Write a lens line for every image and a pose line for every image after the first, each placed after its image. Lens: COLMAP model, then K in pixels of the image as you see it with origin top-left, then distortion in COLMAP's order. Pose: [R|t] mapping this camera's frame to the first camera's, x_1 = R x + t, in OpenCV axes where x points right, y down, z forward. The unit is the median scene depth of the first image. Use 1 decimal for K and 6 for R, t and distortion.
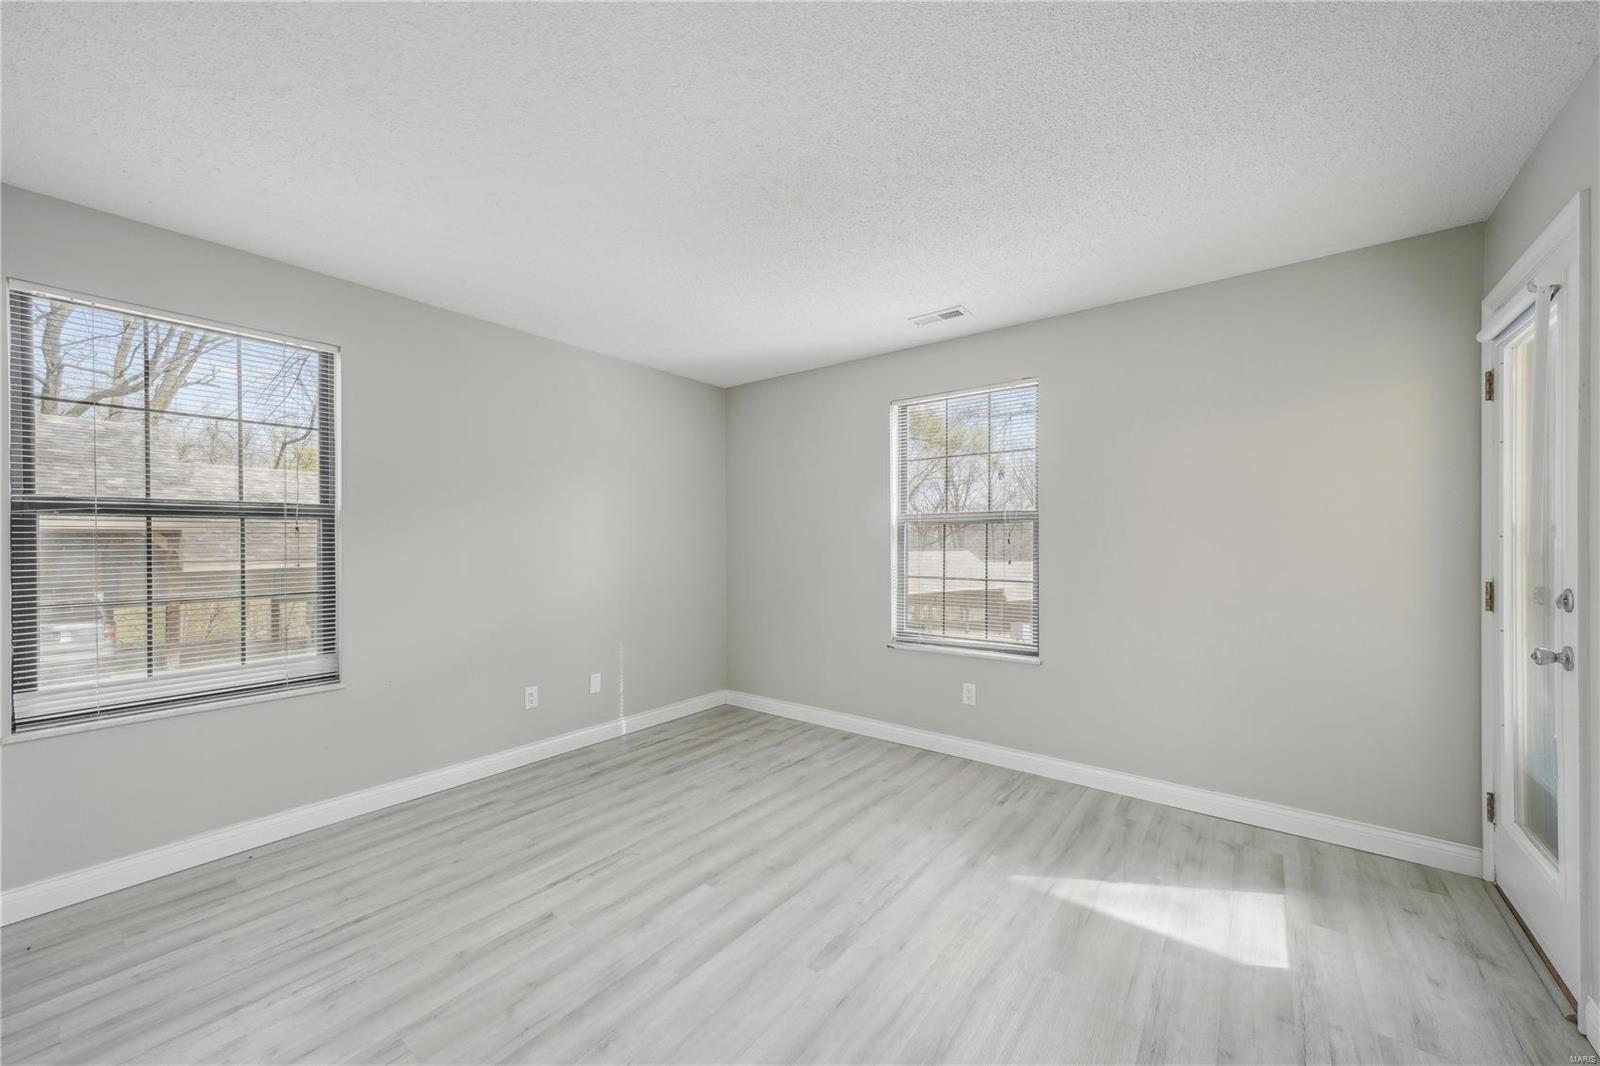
lens RADIAL K [[611.3, 0, 795.3], [0, 611.3, 540.5], [0, 0, 1]] dist [-0.002438, -0.000243]
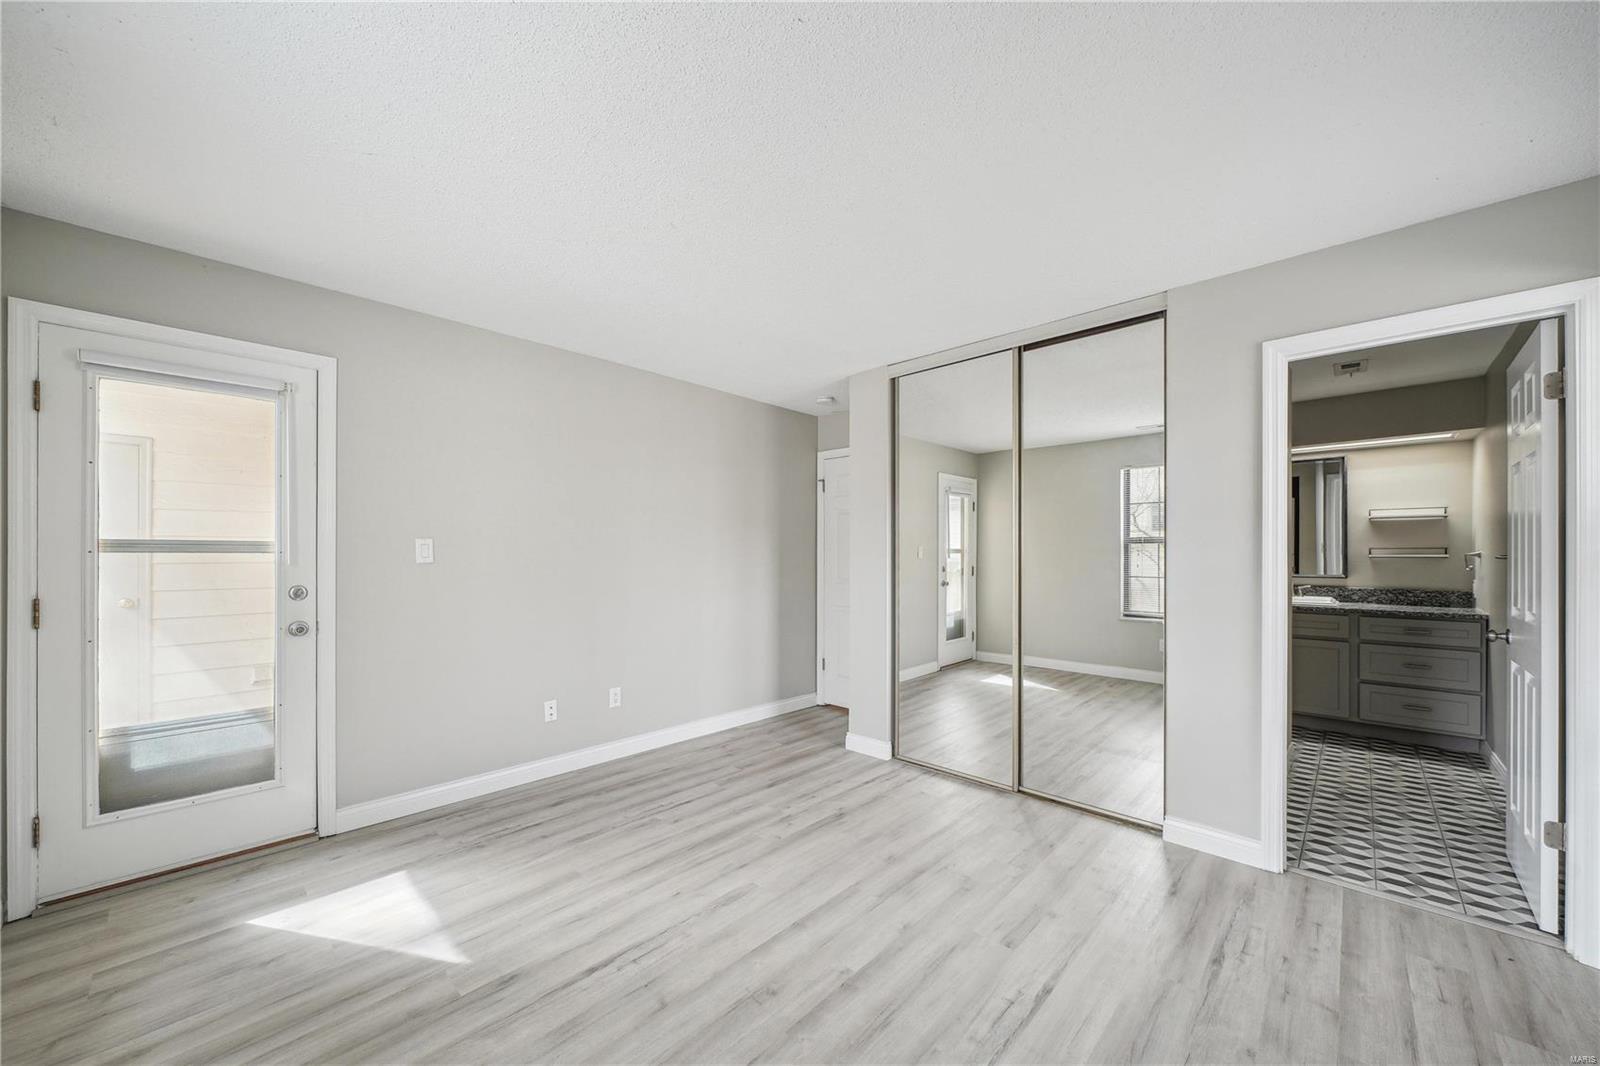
lens RADIAL K [[582.9, 0, 794.3], [0, 582.9, 538.0], [0, 0, 1]] dist [0.000848, 0.000061]
pose [[-0.994598, 0.000690, 0.103797, -0.156633], [-0.001125, 0.999847, -0.017430, -0.011656], [-0.103793, -0.017452, -0.994446, 1.898163]]
